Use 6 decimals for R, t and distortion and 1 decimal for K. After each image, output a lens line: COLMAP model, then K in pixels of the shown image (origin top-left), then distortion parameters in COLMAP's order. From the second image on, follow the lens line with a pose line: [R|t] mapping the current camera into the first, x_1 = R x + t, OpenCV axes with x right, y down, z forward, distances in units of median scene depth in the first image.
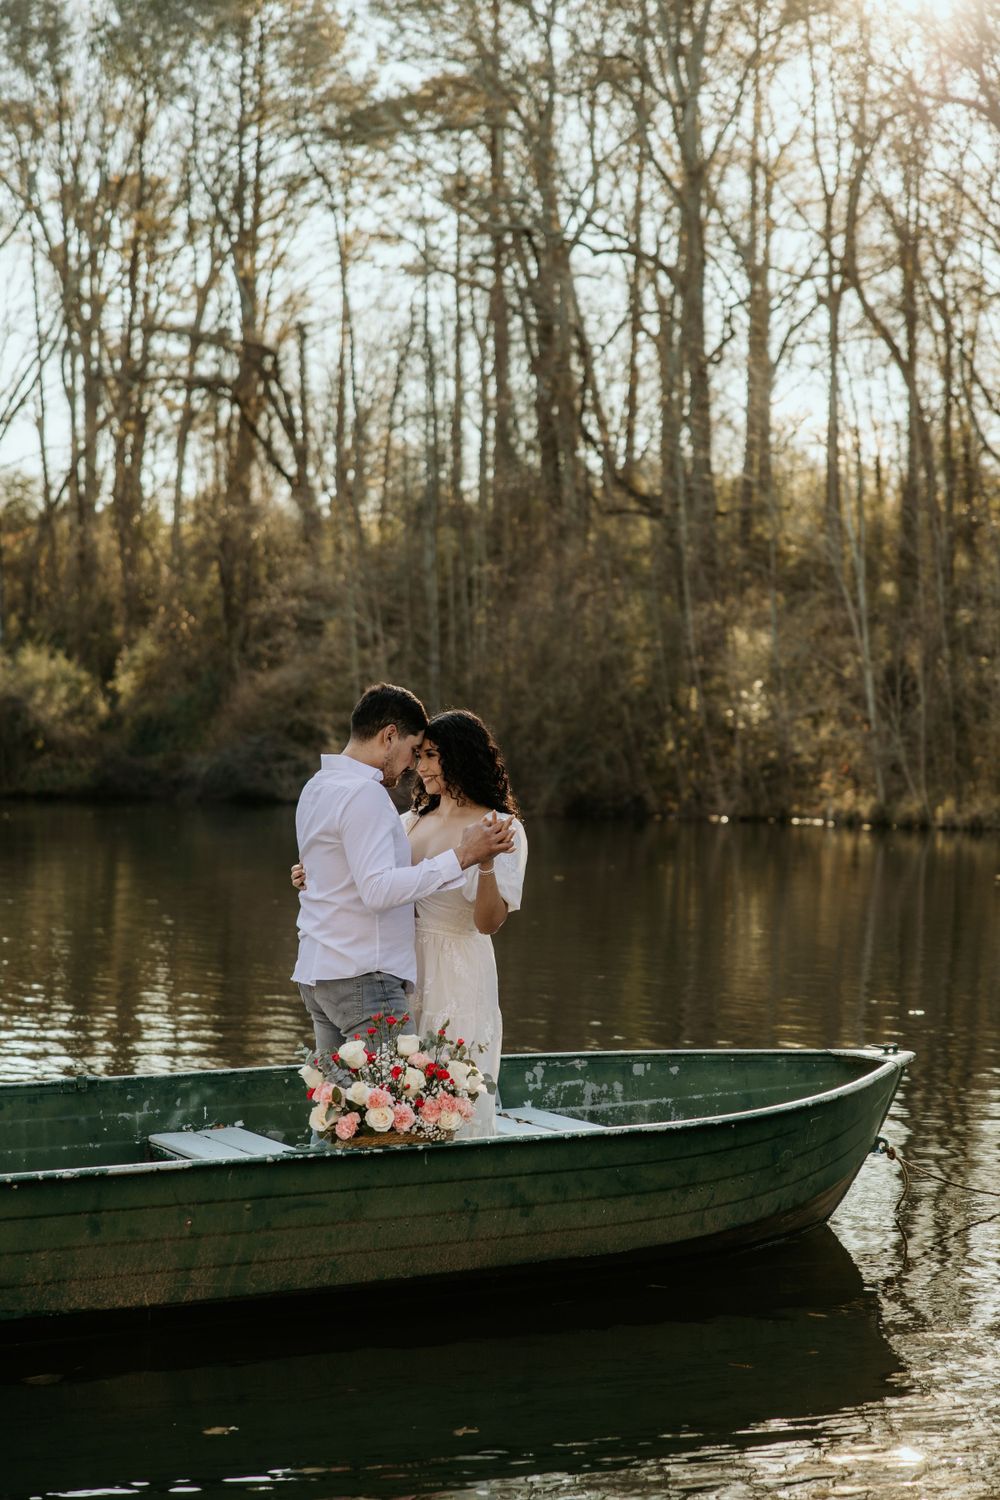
lens RADIAL K [[3050.2, 0, 503.9], [0, 3050.2, 743.6], [0, 0, 1]] dist [0.108708, 0.000000]
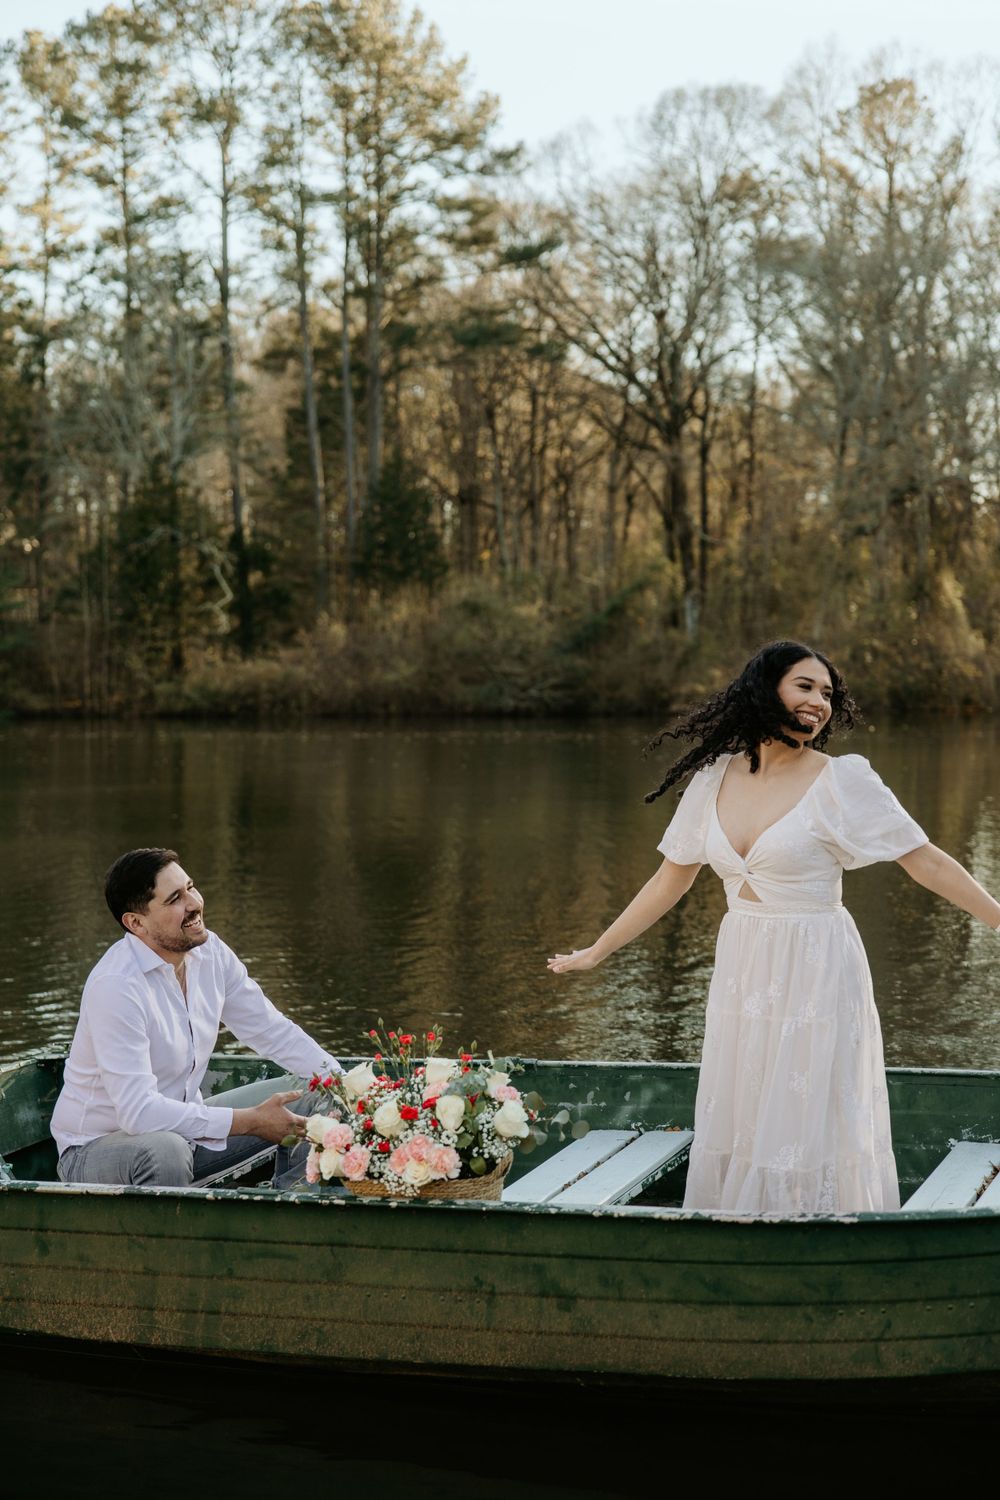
lens RADIAL K [[2227.9, 0, 495.2], [0, 2227.9, 759.0], [0, 0, 1]] dist [0.039871, 0.000000]
pose [[0.615245, -0.013340, -0.788223, 0.394828], [0.040956, 0.999047, 0.015061, 0.007726], [0.787272, -0.041549, 0.615205, 0.589288]]
